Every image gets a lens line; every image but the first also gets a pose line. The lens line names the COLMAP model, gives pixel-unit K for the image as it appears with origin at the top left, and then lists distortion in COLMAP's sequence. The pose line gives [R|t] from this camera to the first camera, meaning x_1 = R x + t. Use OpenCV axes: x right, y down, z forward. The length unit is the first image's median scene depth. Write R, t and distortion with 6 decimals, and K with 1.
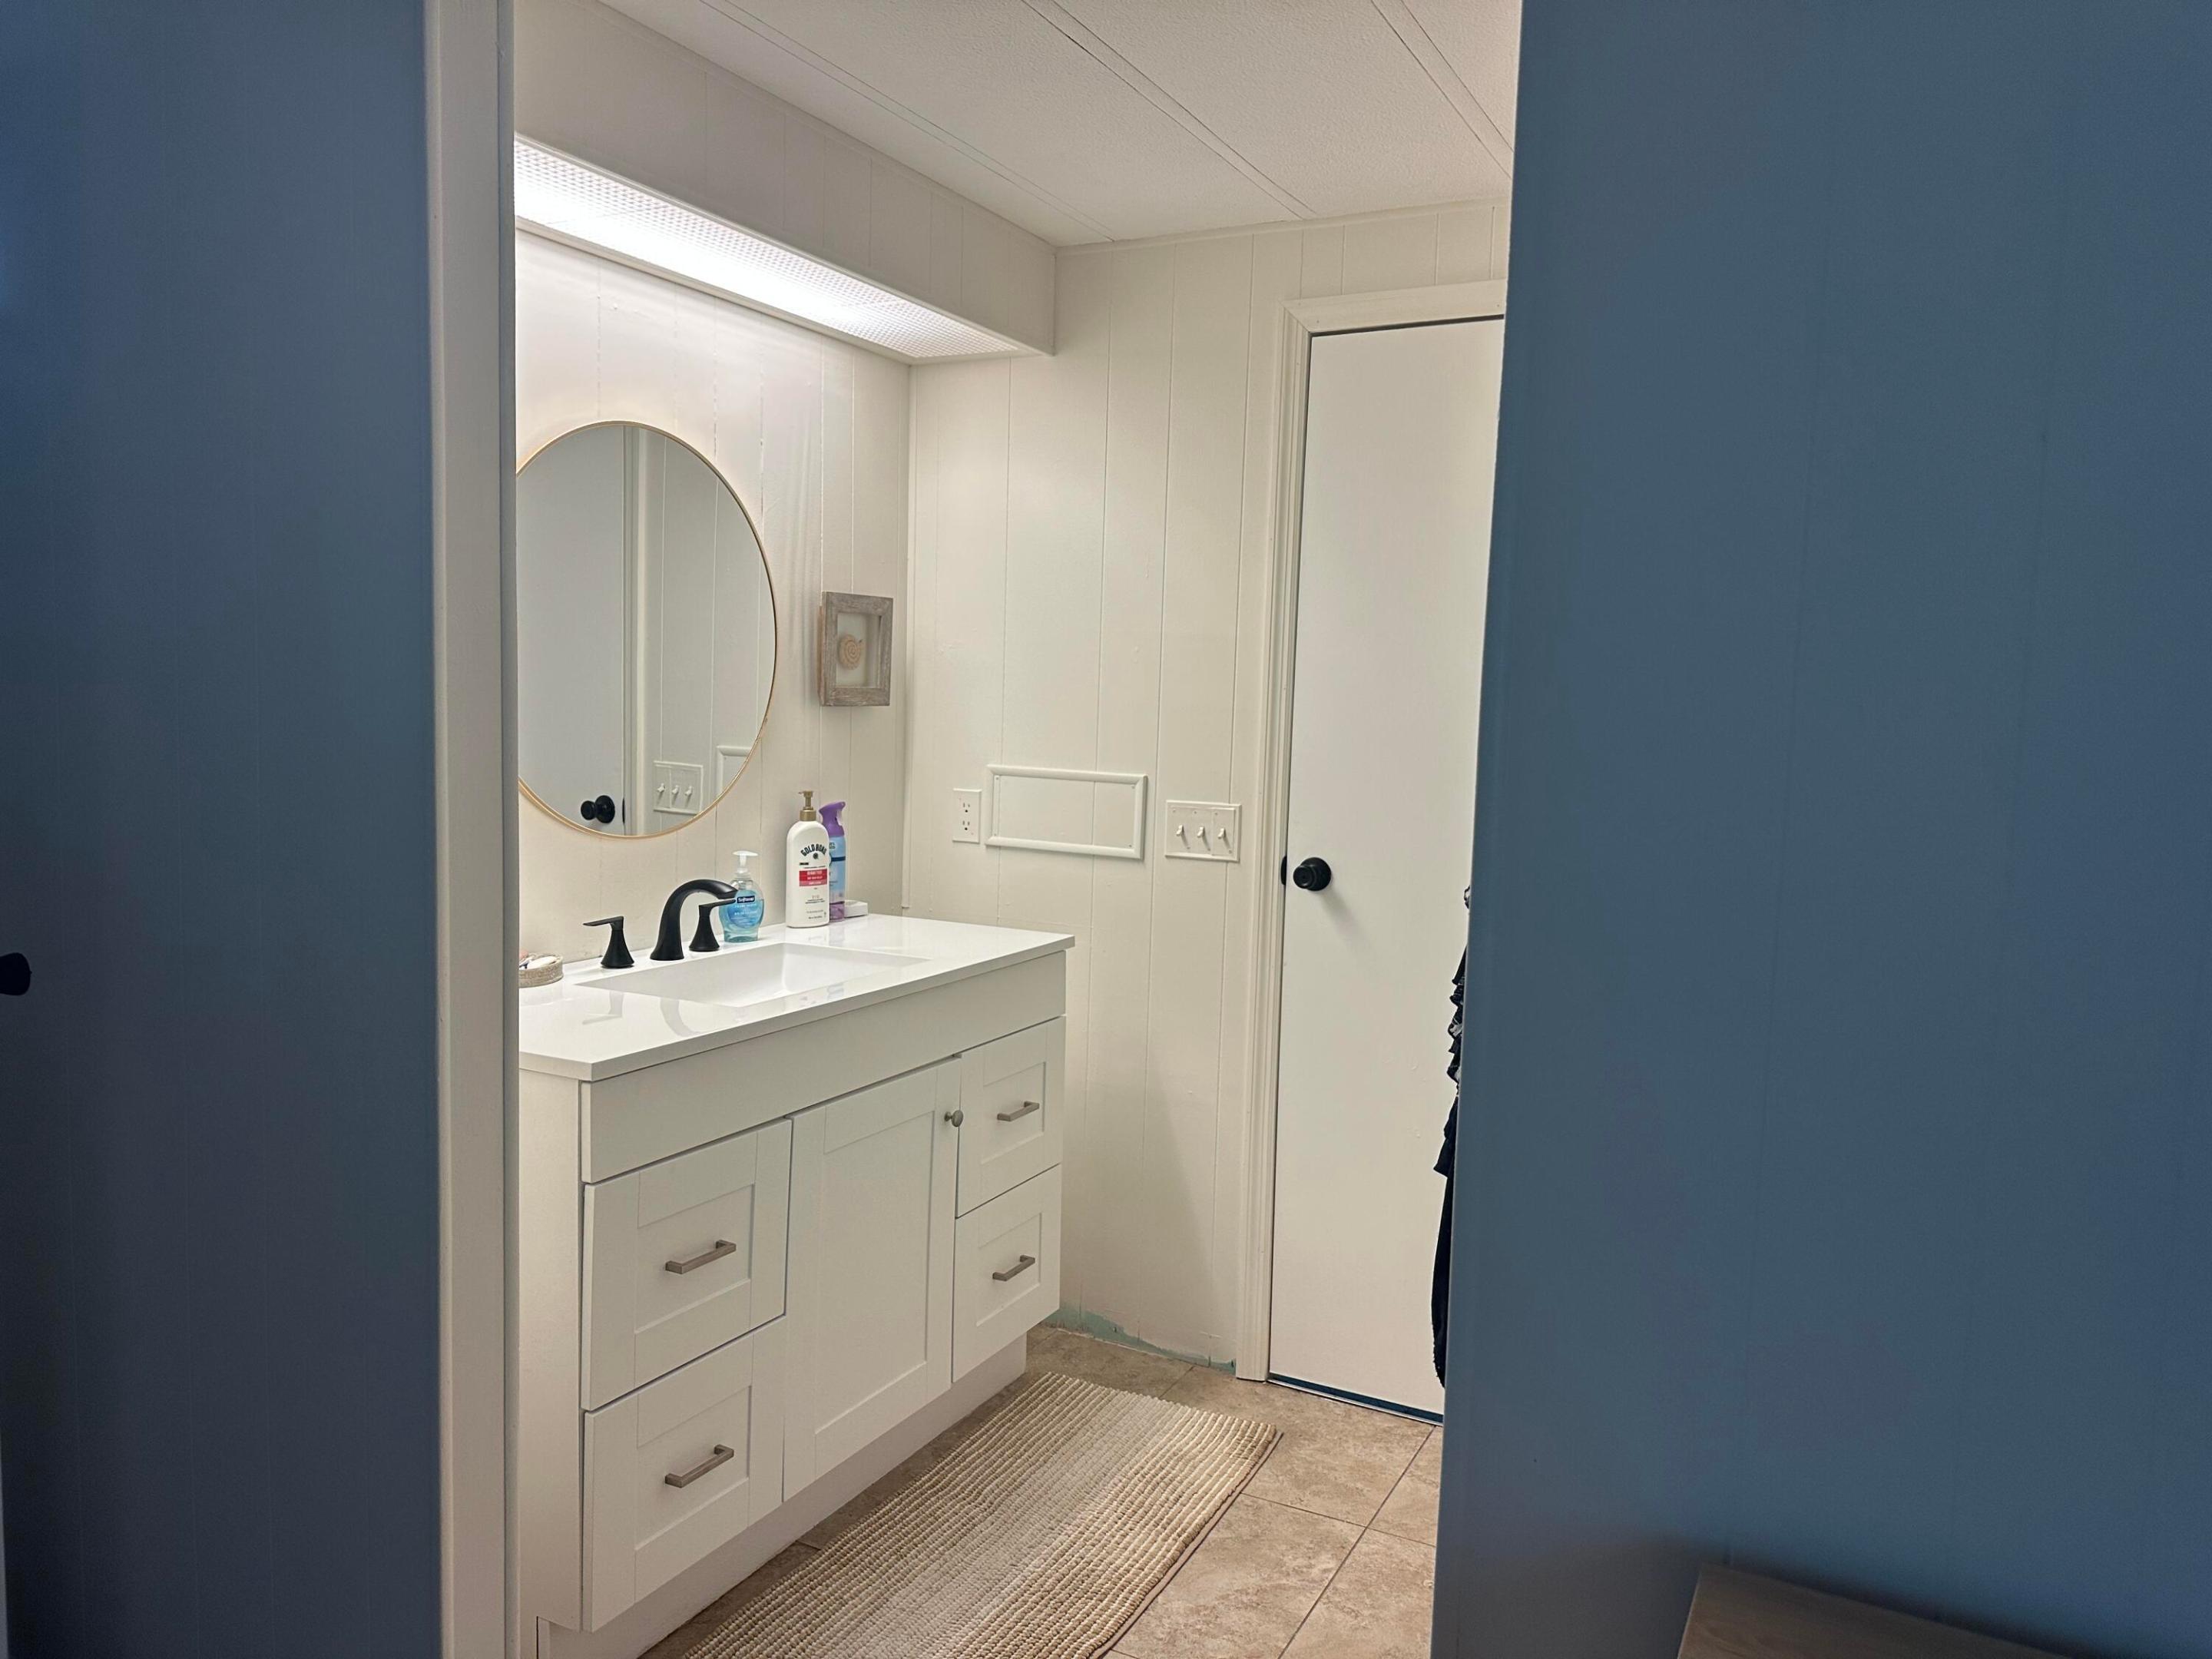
lens RADIAL K [[1537.4, 0, 1112.6], [0, 1537.4, 842.2], [0, 0, 1]] dist [0.021019, -0.039242]
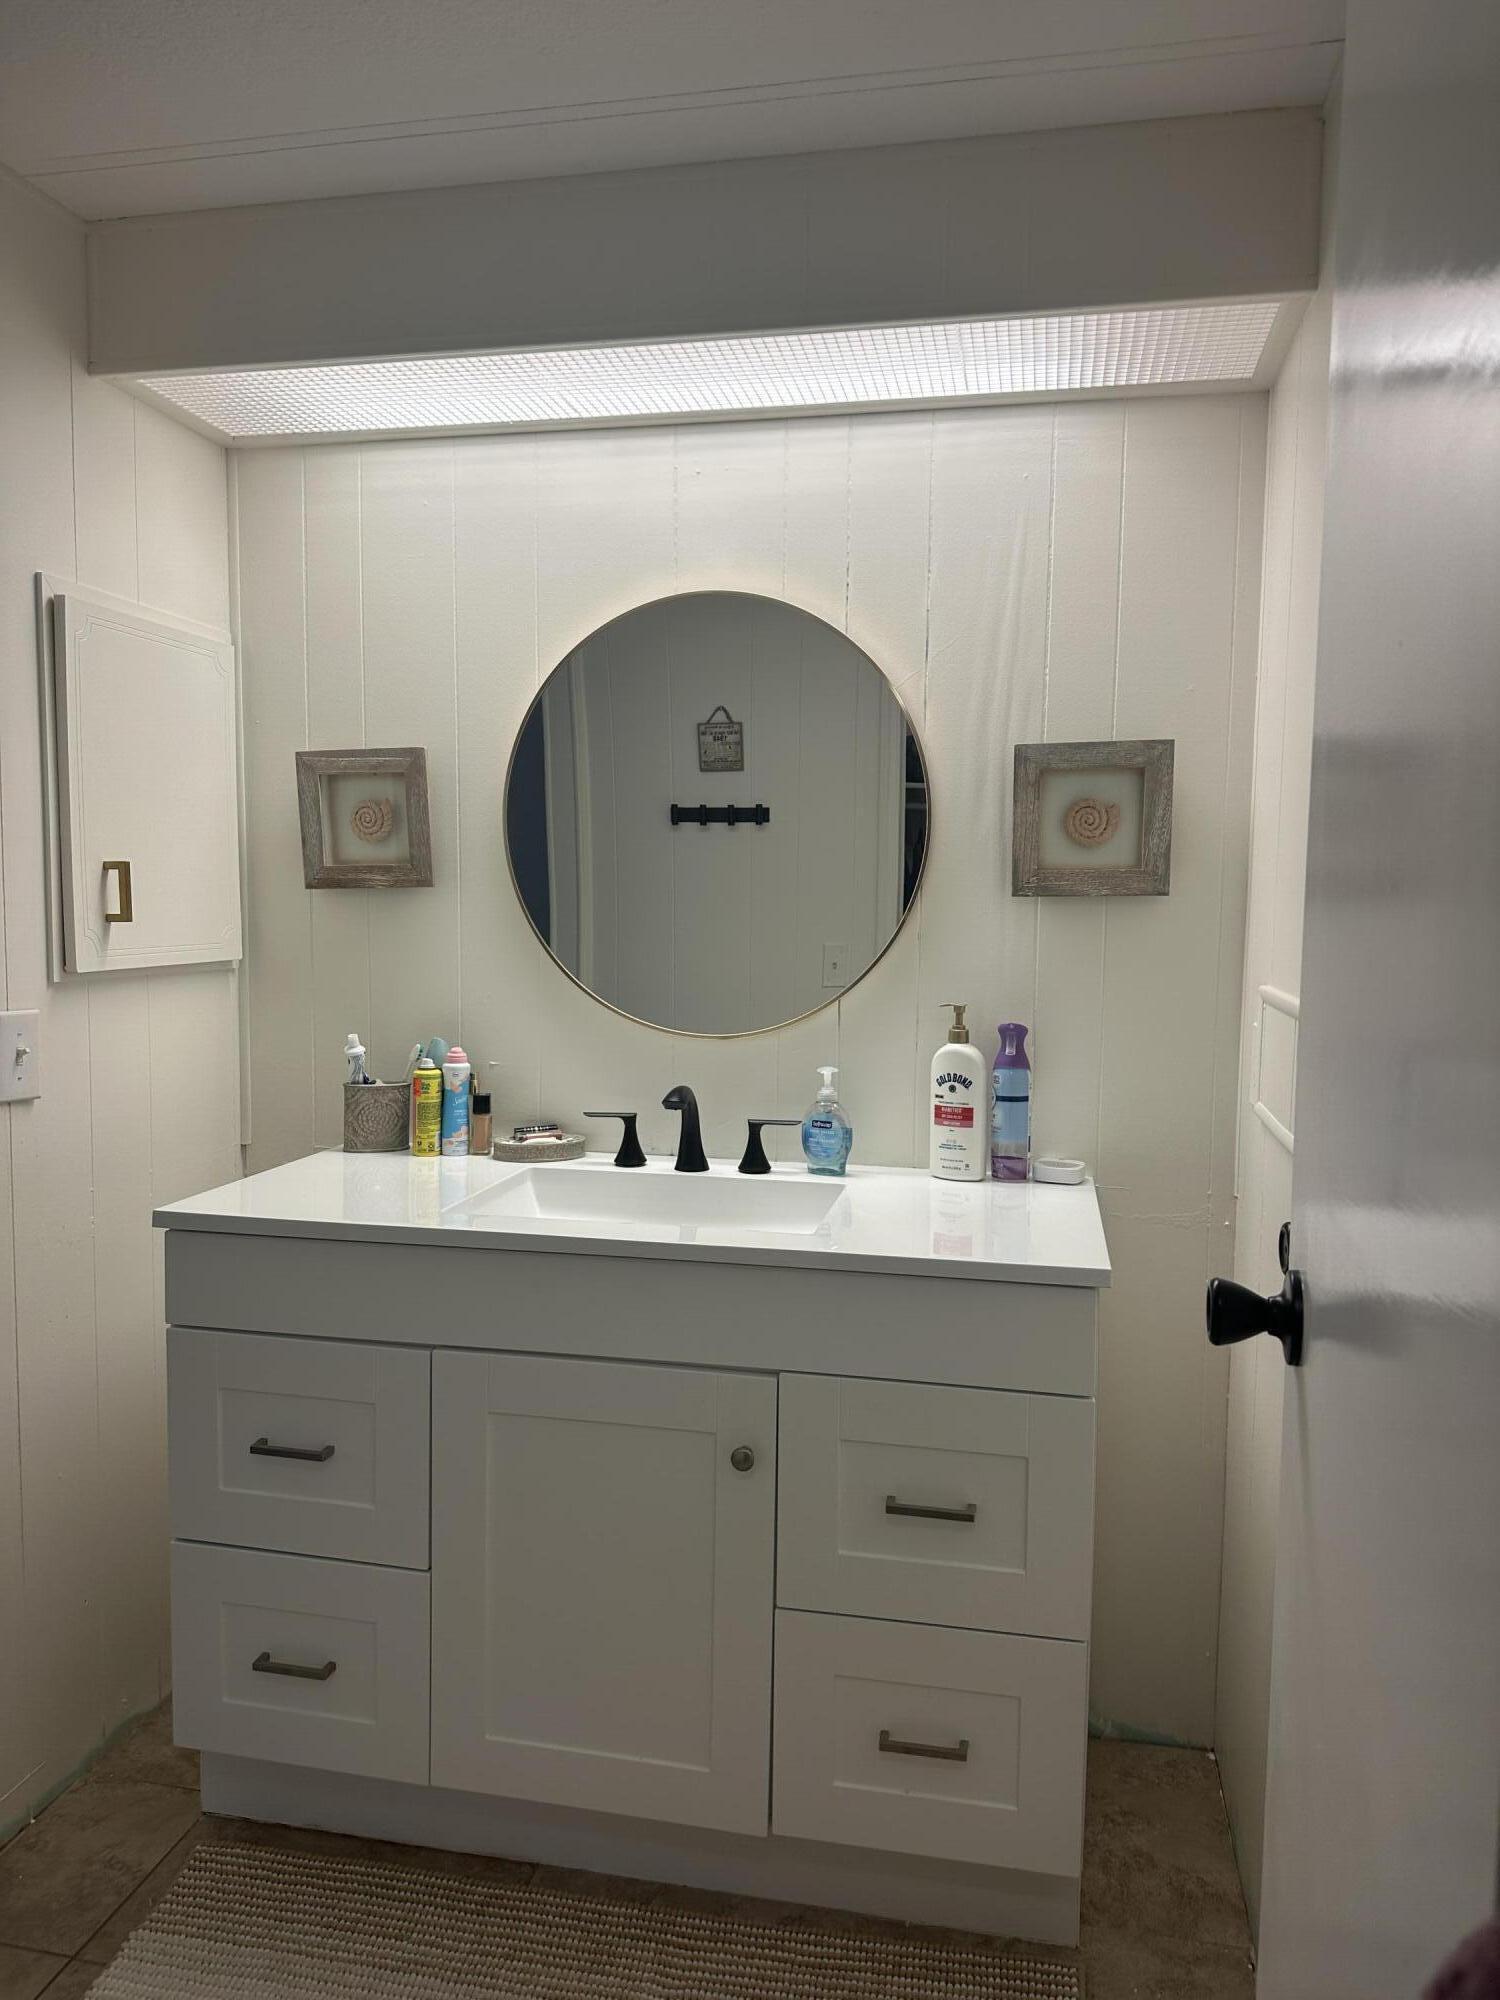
lens RADIAL K [[1390.1, 0, 736.7], [0, 1390.1, 996.8], [0, 0, 1]] dist [0.021019, -0.039242]
pose [[0.275185, 0.047919, -0.960196, 0.444240], [-0.096879, 0.995055, 0.021893, -0.041496], [0.956498, 0.086998, 0.278467, 0.699011]]
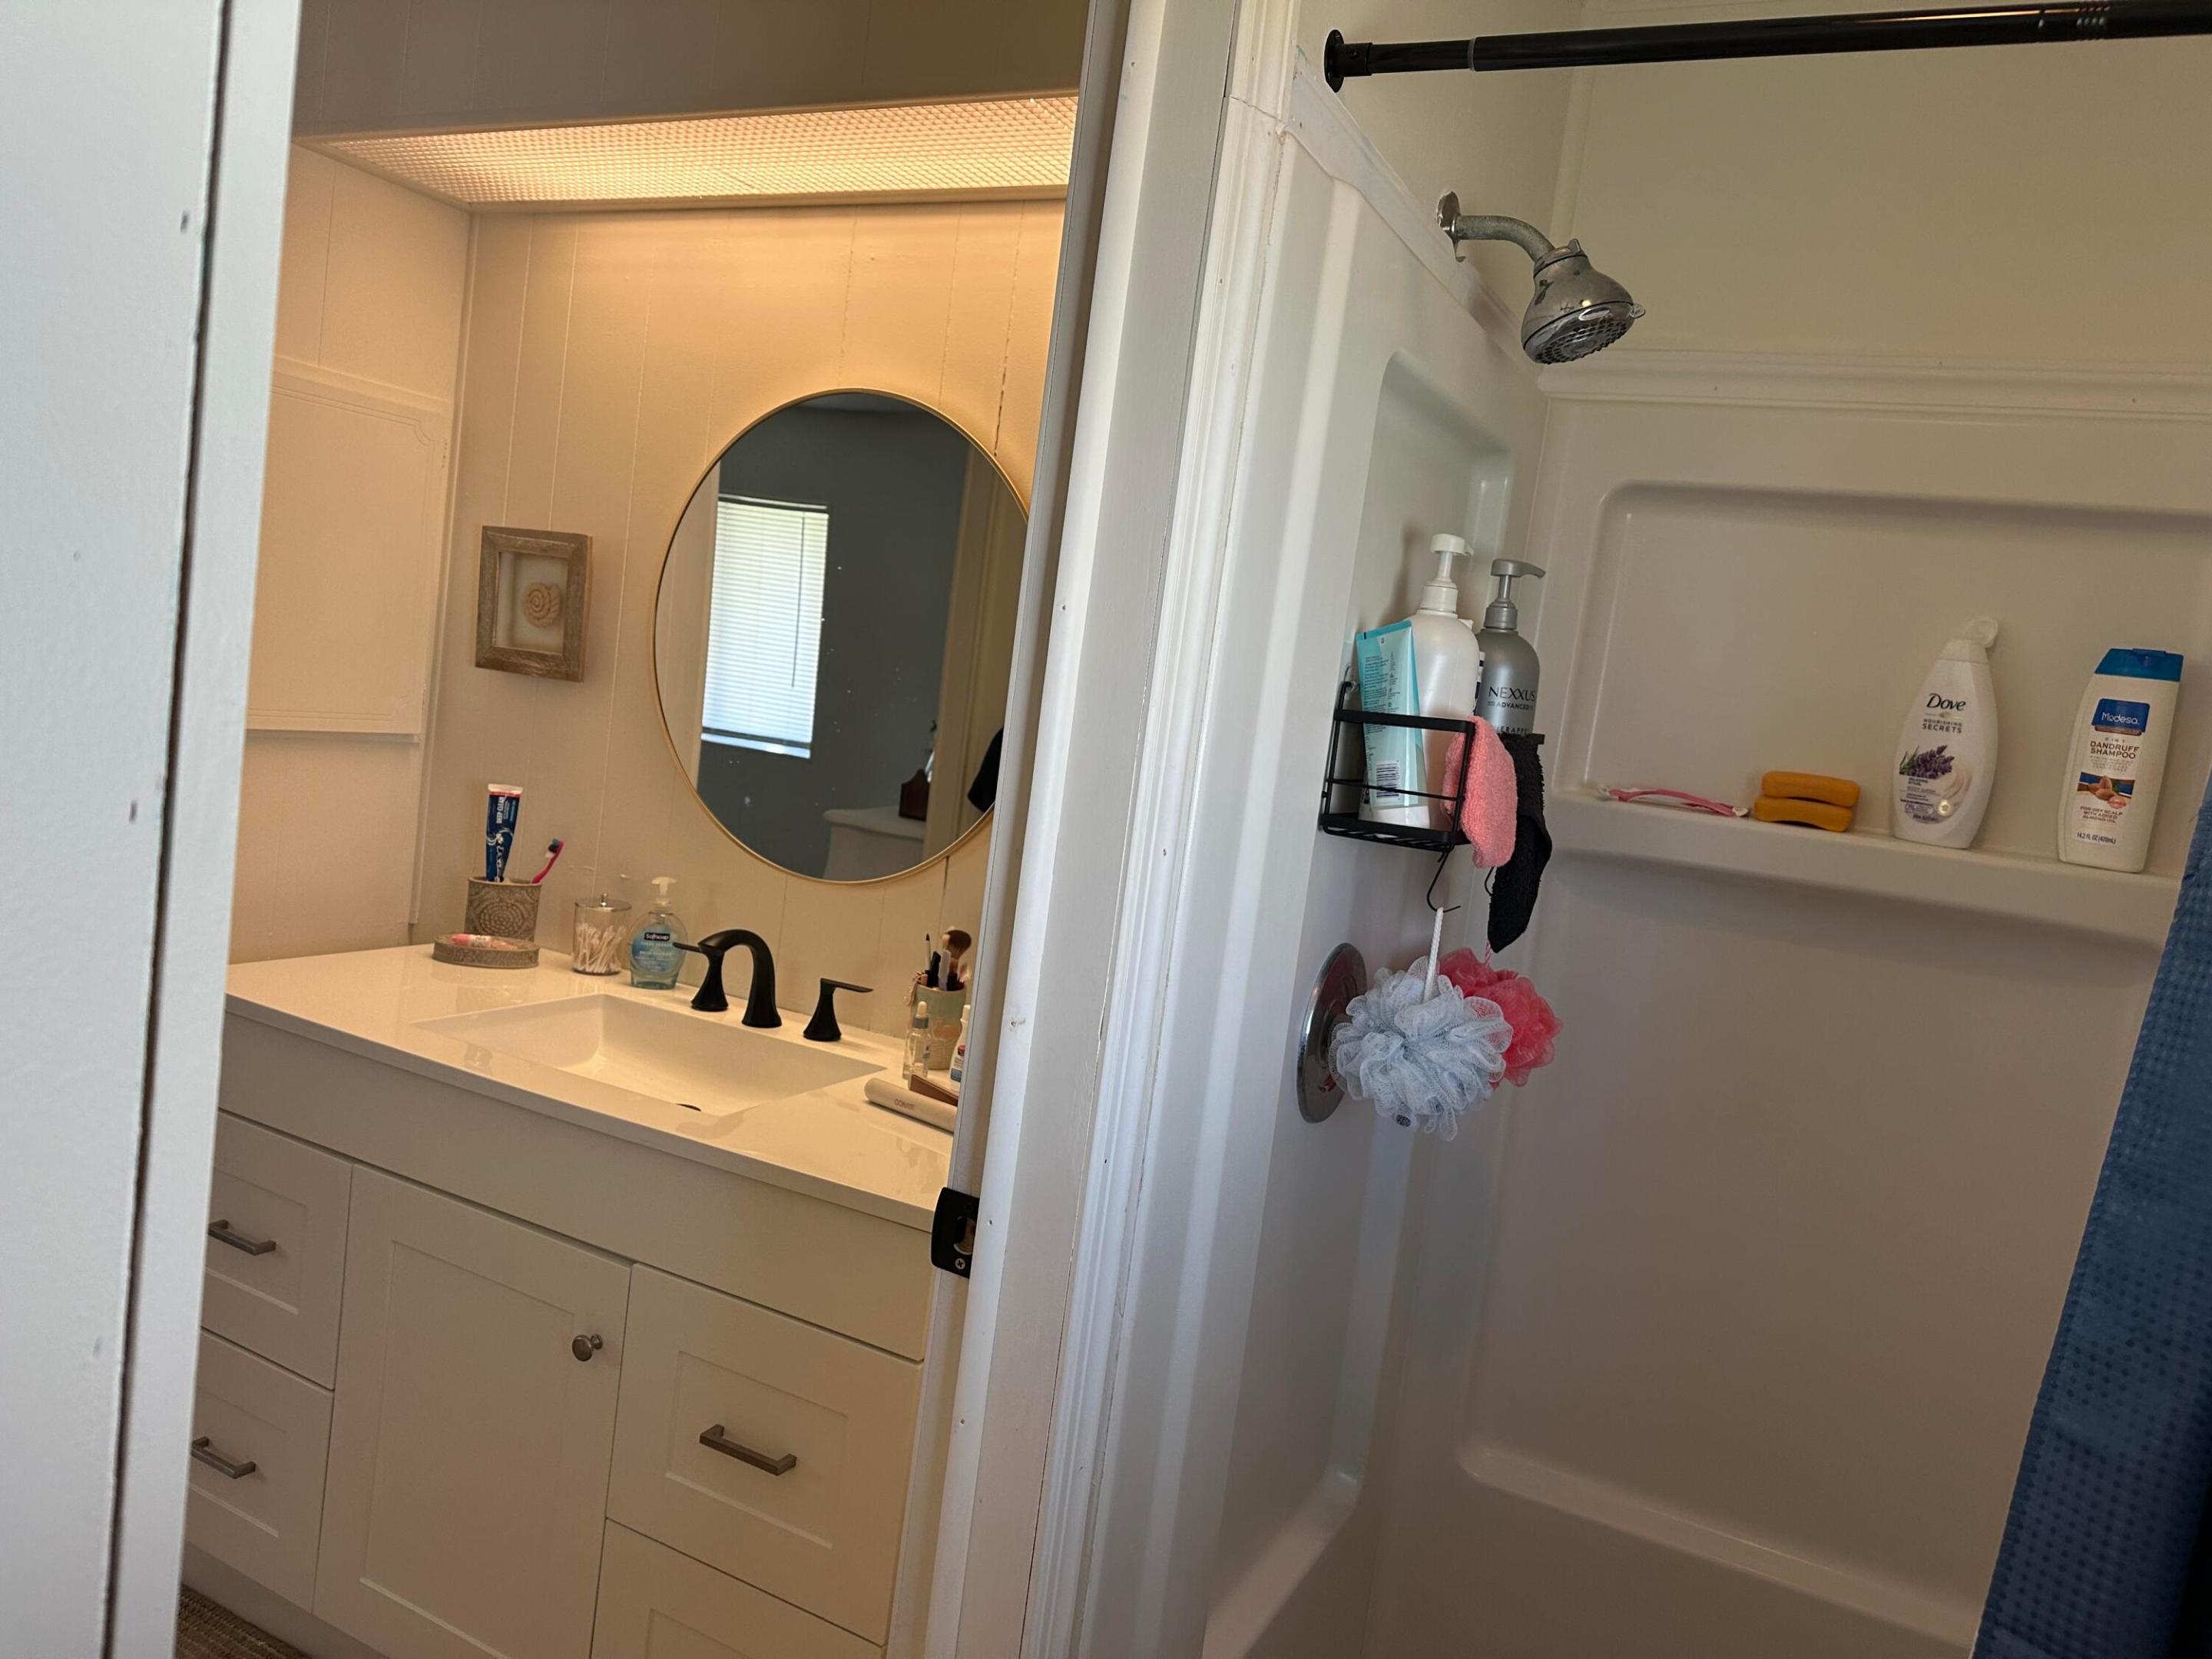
lens RADIAL K [[1537.4, 0, 1101.1], [0, 1537.4, 811.7], [0, 0, 1]] dist [0.021019, -0.039242]
pose [[0.023762, 0.065544, -0.997567, 0.468505], [-0.223310, 0.972984, 0.058610, -0.110269], [0.974458, 0.221374, 0.037757, 0.995611]]
